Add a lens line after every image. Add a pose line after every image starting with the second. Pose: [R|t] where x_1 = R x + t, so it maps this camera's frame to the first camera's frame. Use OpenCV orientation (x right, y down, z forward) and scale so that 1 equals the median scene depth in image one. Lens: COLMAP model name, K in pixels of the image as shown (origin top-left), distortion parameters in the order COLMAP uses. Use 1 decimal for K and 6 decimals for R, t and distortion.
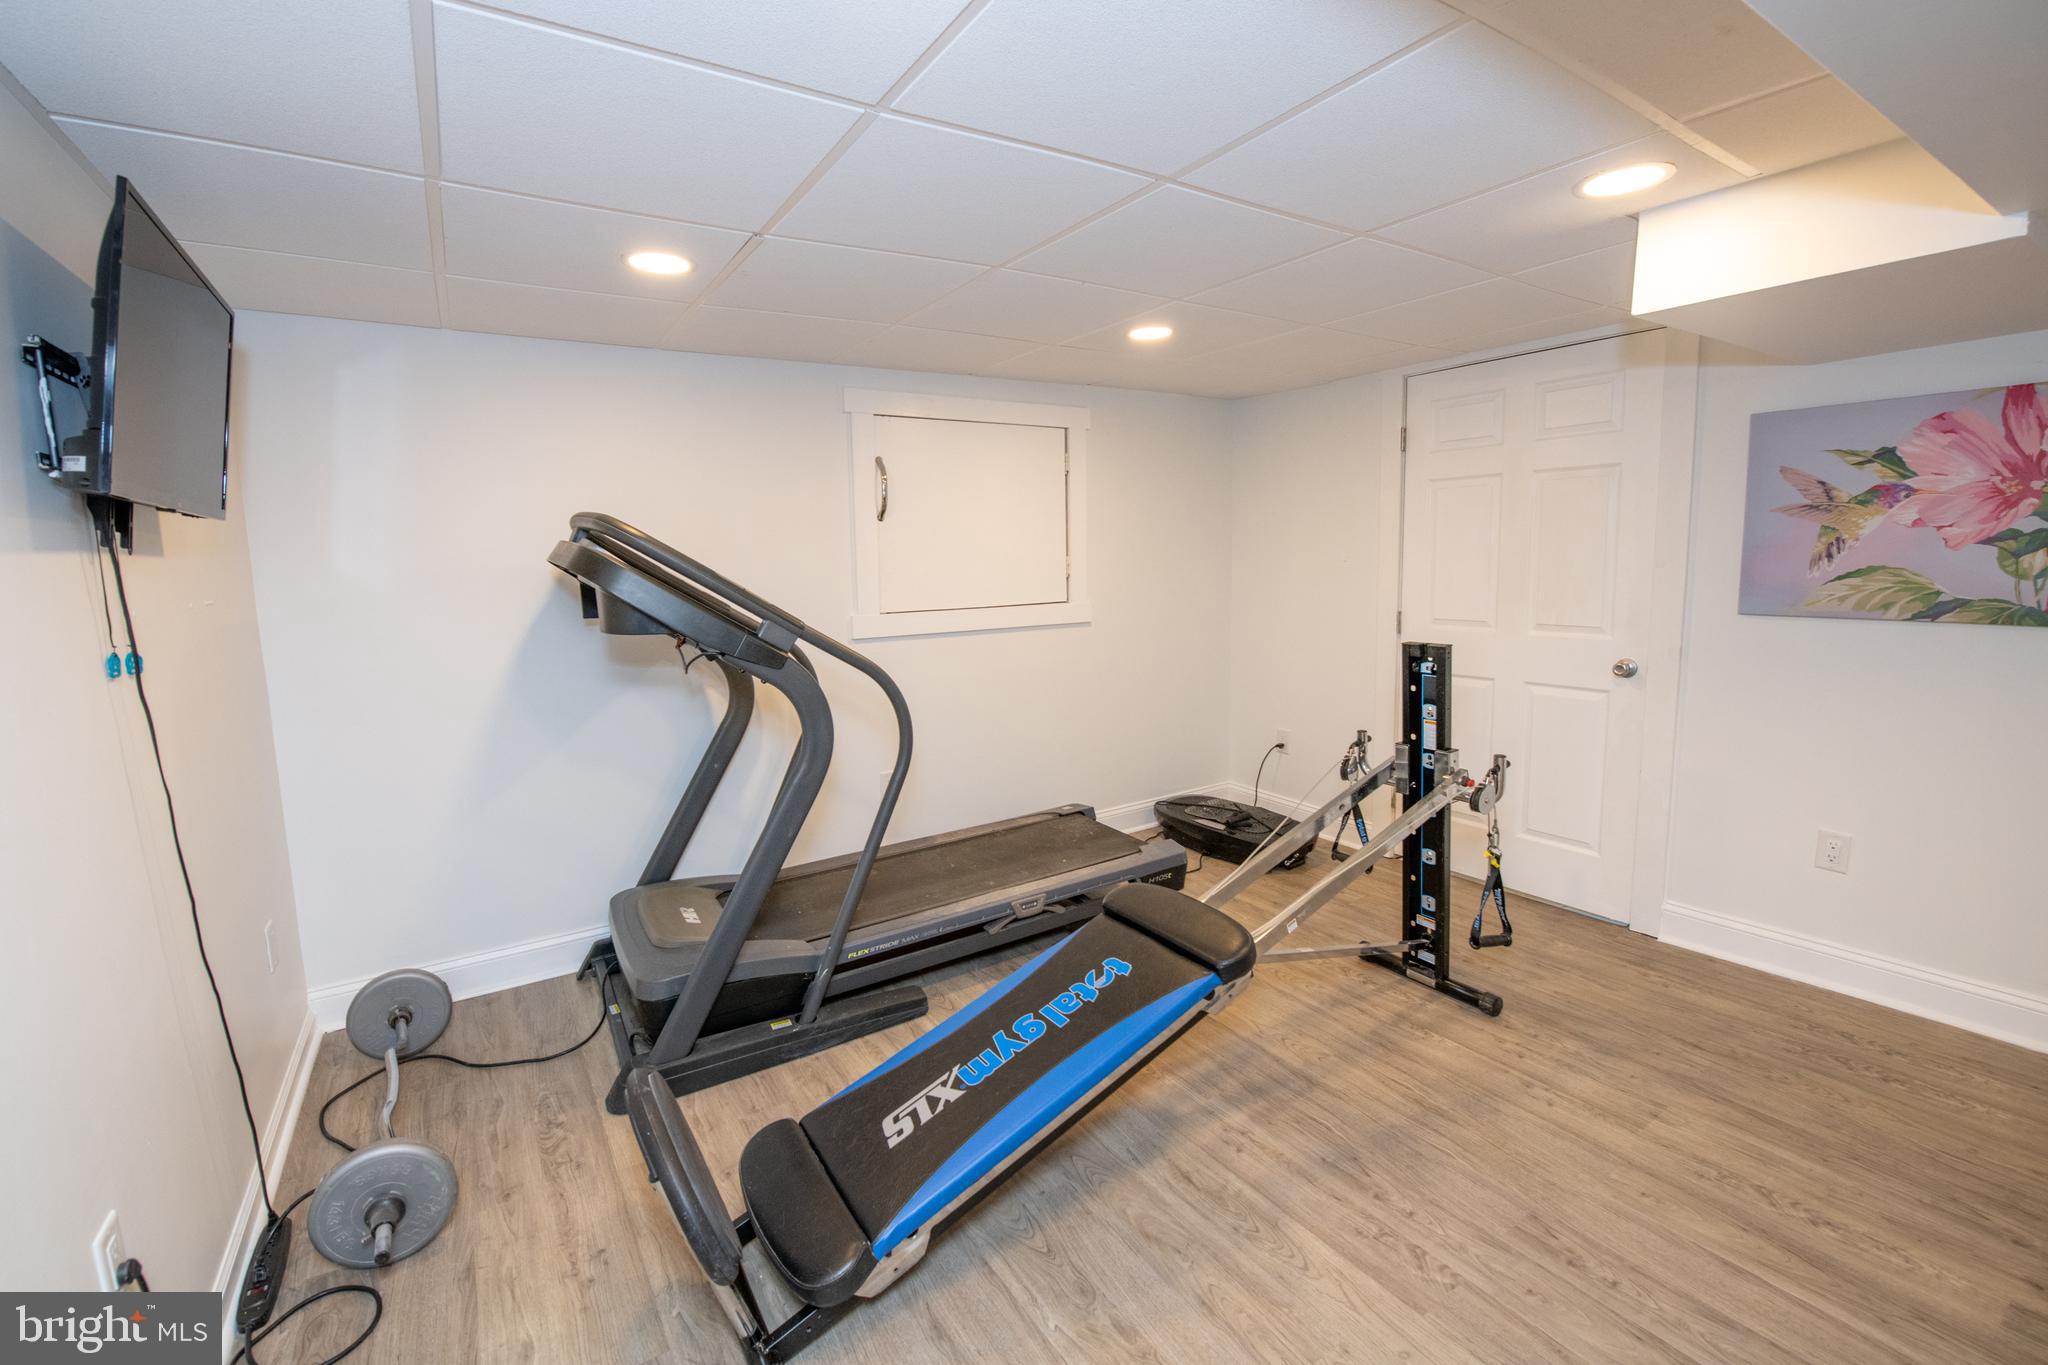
lens RADIAL K [[863.2, 0, 1024.0], [0, 863.2, 682.5], [0, 0, 1]] dist [-0.000307, -0.000178]
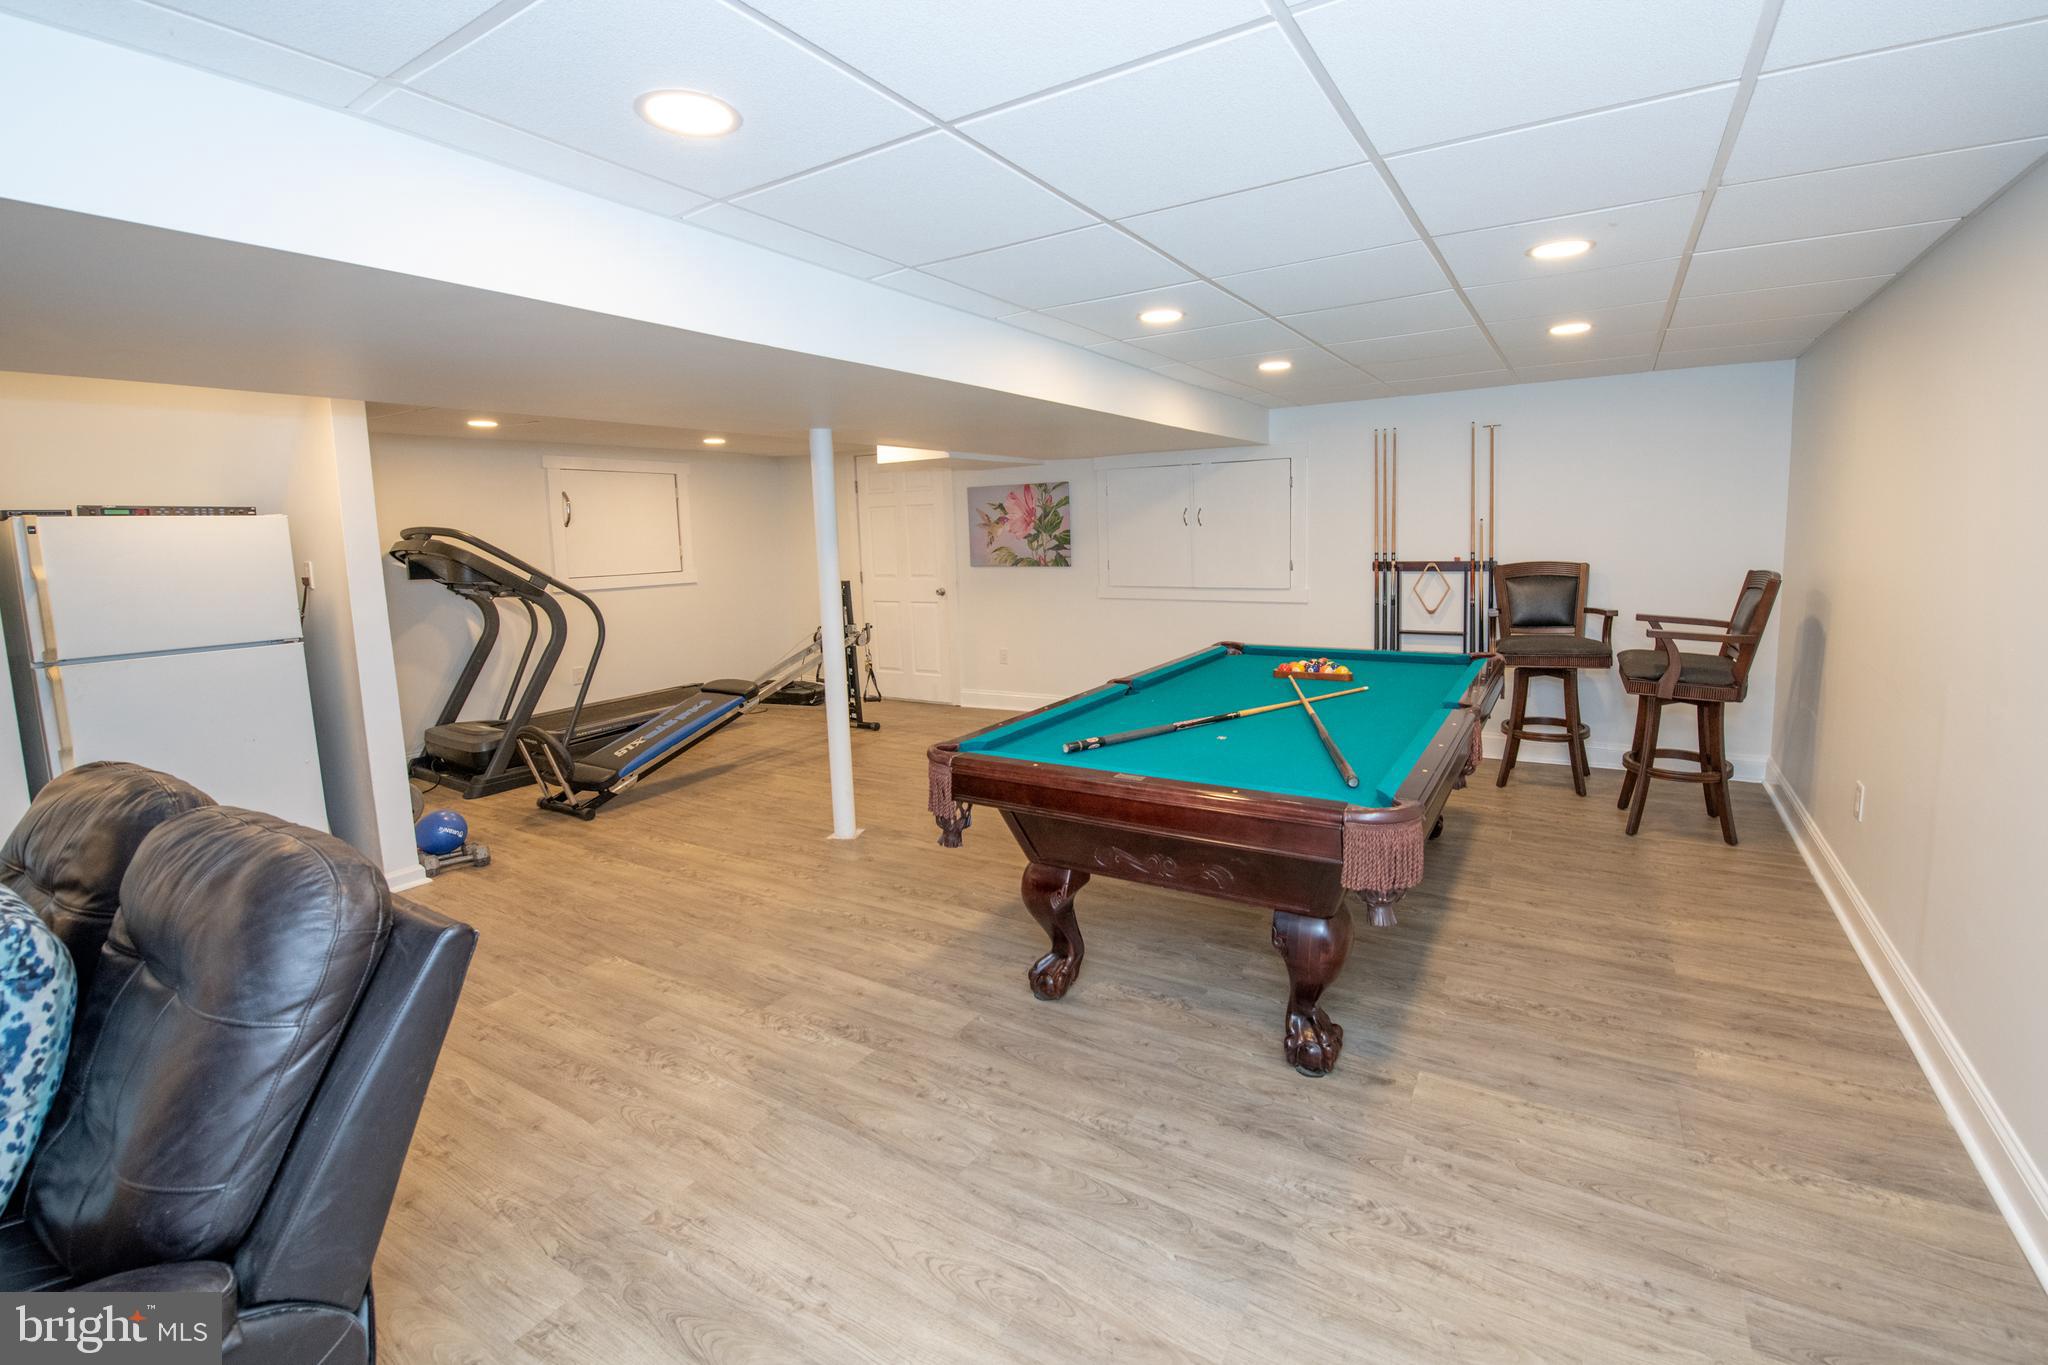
lens RADIAL K [[859.3, 0, 1034.7], [0, 859.3, 637.5], [0, 0, 1]] dist [0.000067, -0.000047]
pose [[0.910178, -0.053087, 0.410802, -0.035513], [0.067442, 0.997512, -0.020519, 0.206498], [-0.408691, 0.046381, 0.911494, -1.449636]]
